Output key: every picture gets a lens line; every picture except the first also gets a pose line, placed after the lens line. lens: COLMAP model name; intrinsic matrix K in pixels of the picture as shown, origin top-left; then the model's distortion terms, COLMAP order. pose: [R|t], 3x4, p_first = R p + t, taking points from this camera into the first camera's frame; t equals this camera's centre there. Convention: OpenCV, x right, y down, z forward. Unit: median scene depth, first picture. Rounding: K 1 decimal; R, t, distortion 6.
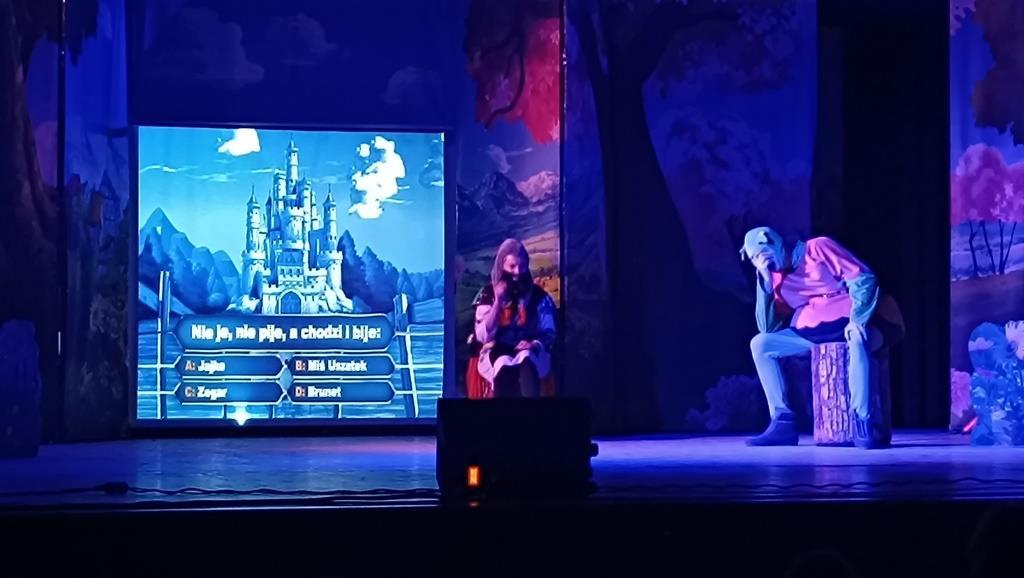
lens RADIAL K [[1927.5, 0, 512.0], [0, 1927.5, 289.0], [0, 0, 1]] dist [0.160807, -0.066850]
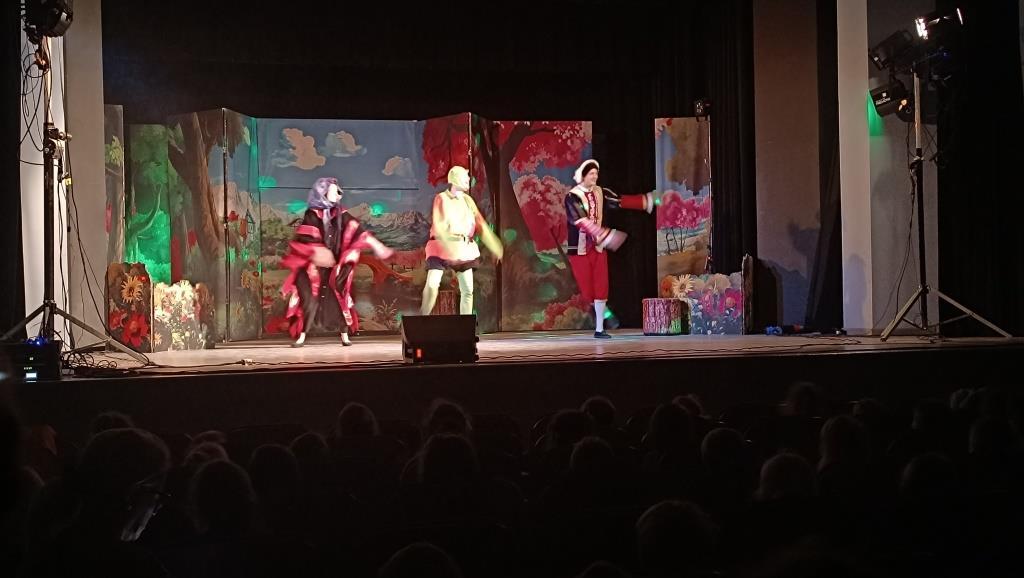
lens RADIAL K [[1418.0, 0, 512.0], [0, 1418.0, 289.0], [0, 0, 1]] dist [0.175661, -0.686931]
pose [[0.997619, -0.016971, 0.066848, -0.032995], [0.014594, 0.999249, 0.035897, -0.026282], [-0.067407, -0.034836, 0.997117, -0.518745]]
